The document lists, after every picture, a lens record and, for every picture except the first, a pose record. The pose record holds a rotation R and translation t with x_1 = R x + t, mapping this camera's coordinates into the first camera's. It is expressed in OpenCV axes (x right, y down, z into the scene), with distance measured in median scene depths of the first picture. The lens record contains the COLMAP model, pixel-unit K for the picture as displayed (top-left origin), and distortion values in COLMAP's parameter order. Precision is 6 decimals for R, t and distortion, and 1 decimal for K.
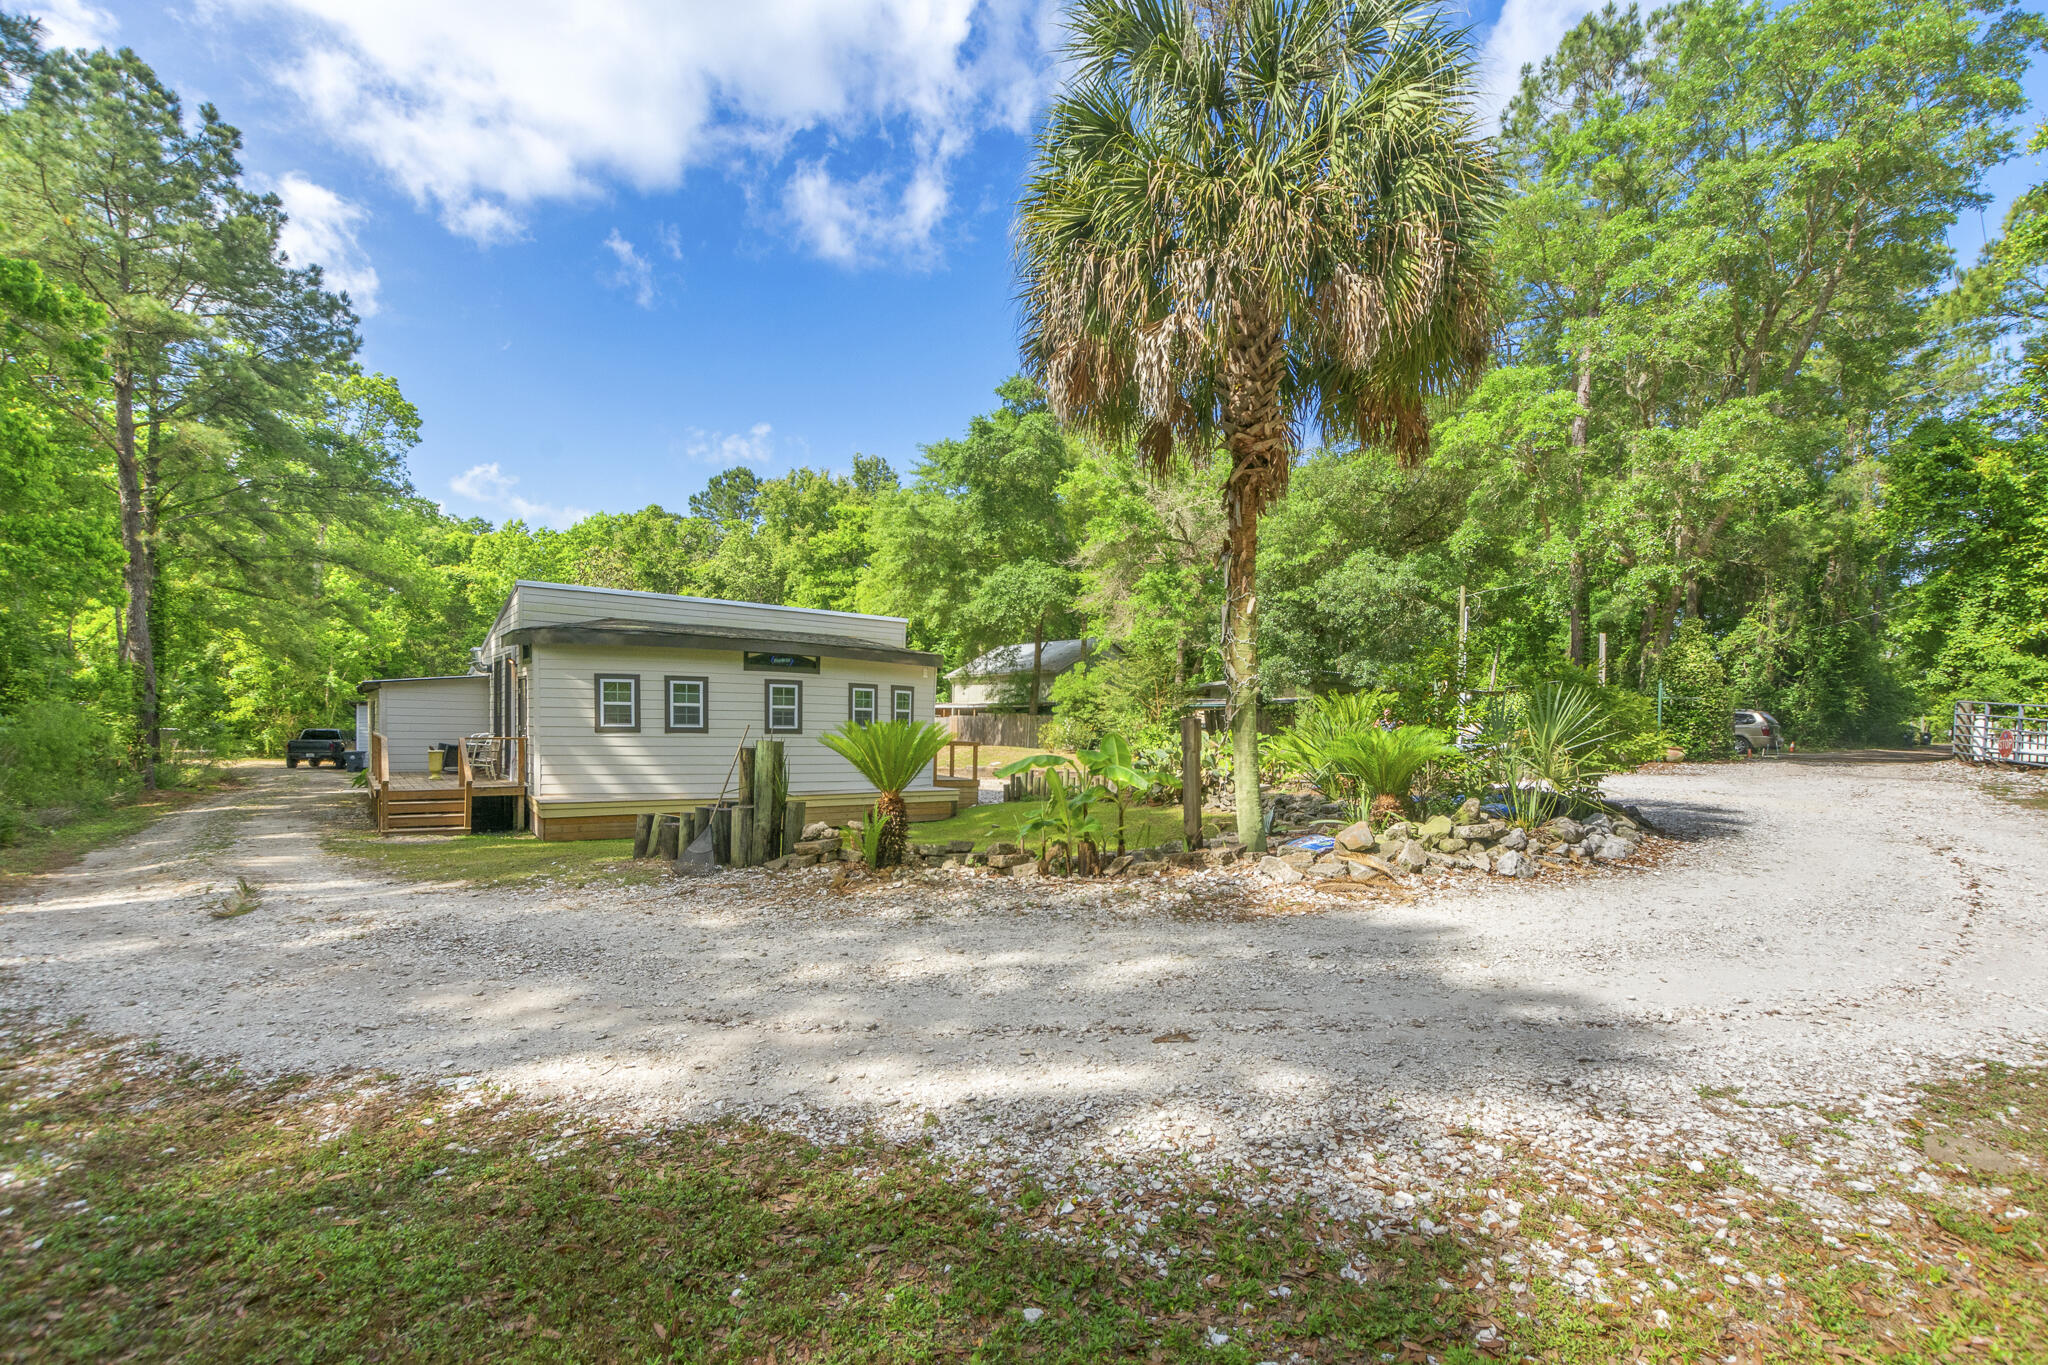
lens RADIAL K [[900.6, 0, 1034.5], [0, 900.6, 736.8], [0, 0, 1]] dist [-0.002912, 0.000283]
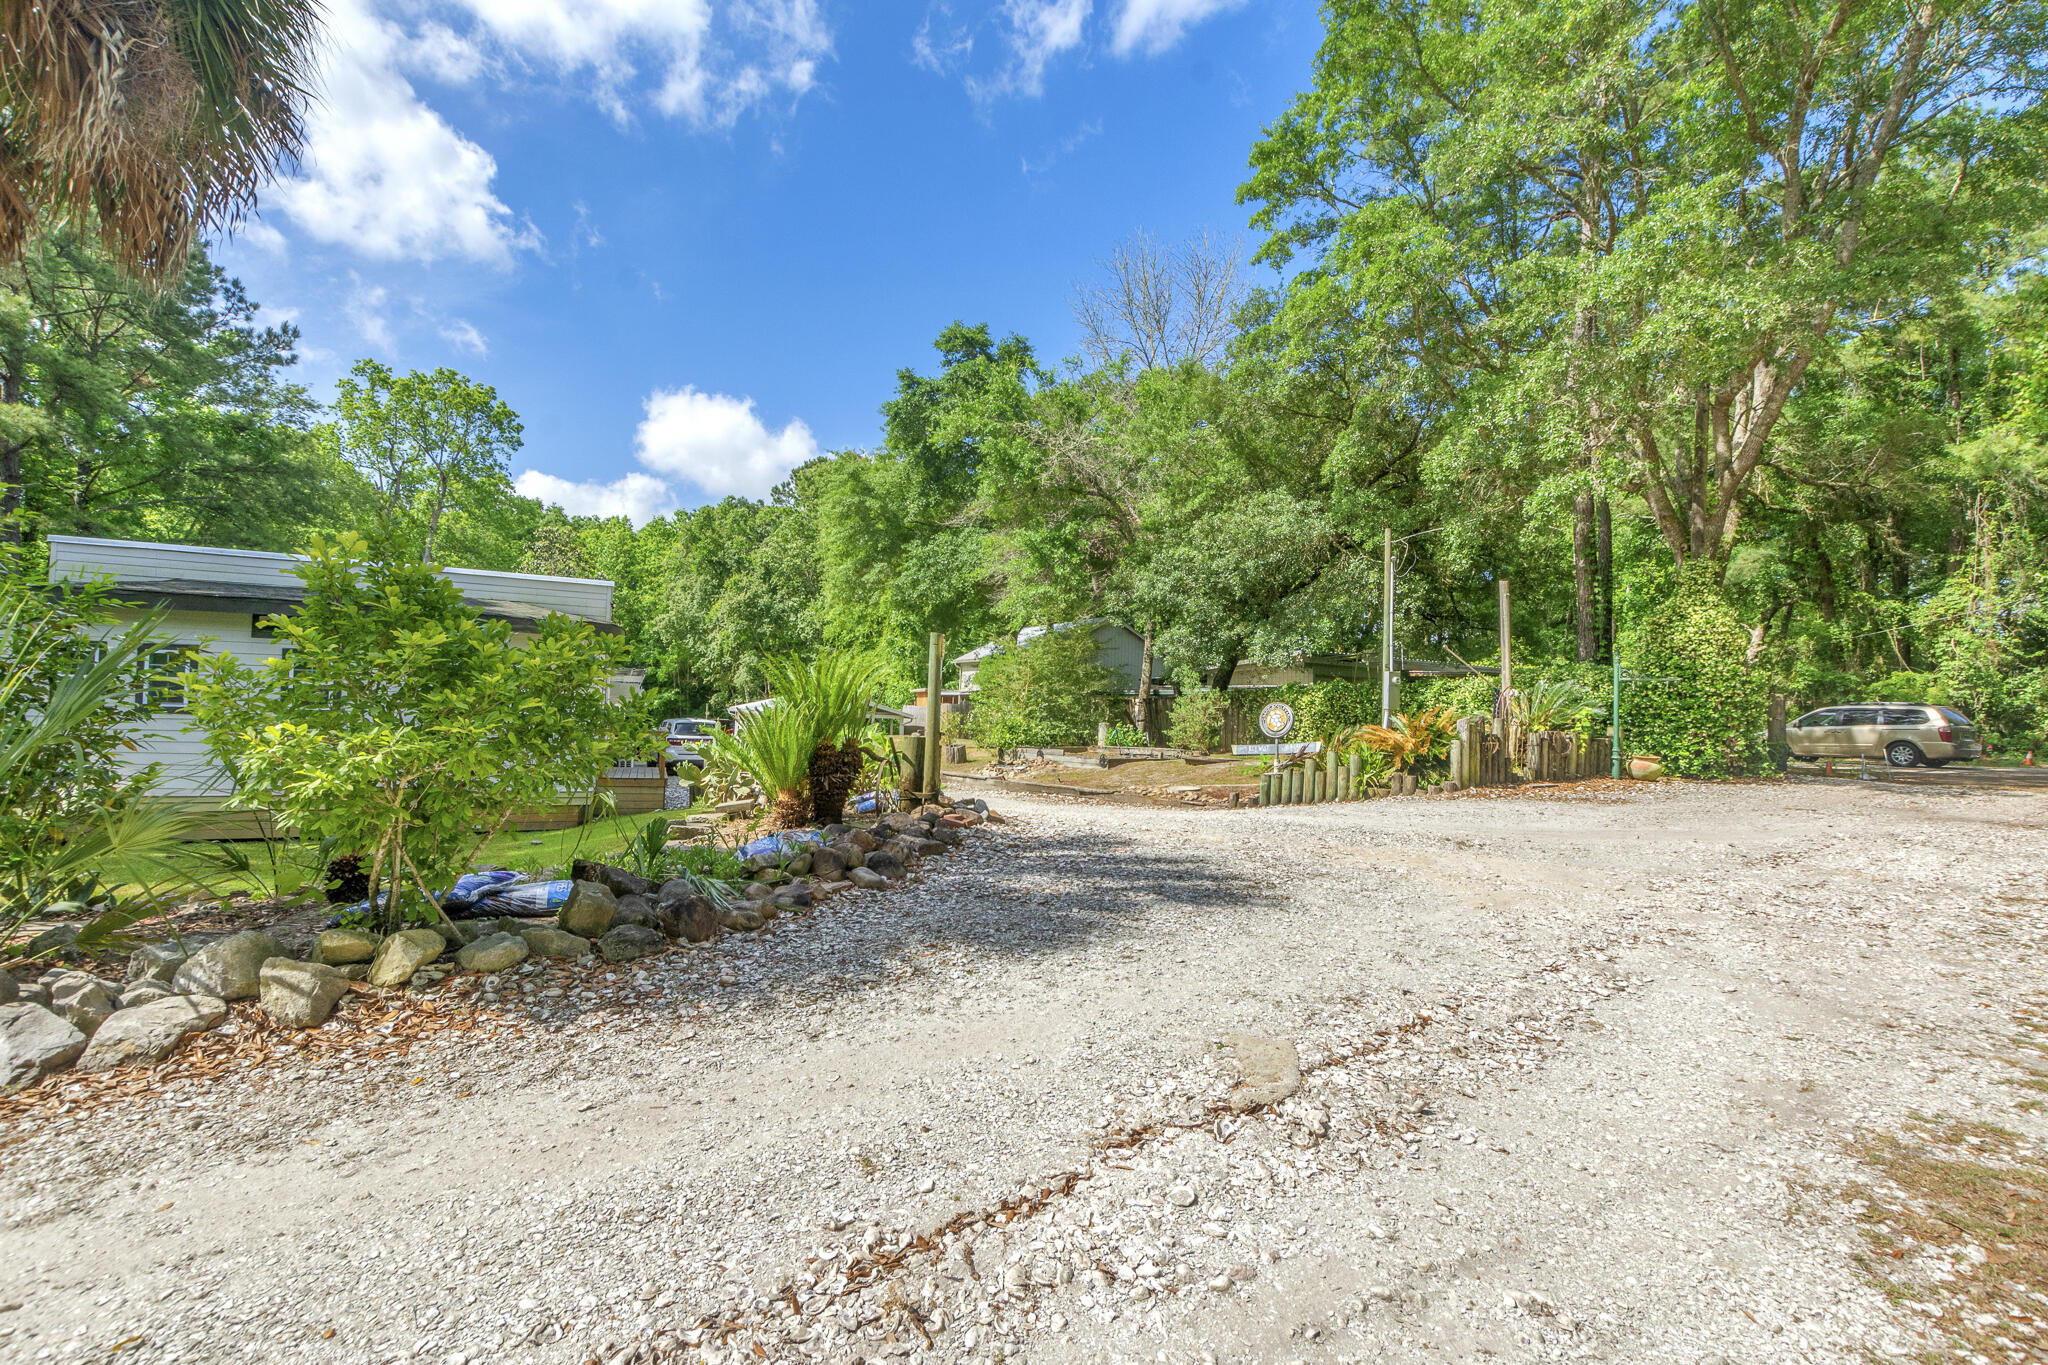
lens RADIAL K [[900.6, 0, 1040.4], [0, 900.6, 698.0], [0, 0, 1]] dist [-0.002912, 0.000283]
pose [[0.978490, 0.007381, -0.206162, 0.245748], [-0.014622, 0.999328, -0.033618, -0.001023], [0.205775, 0.035909, 0.977940, 0.159784]]
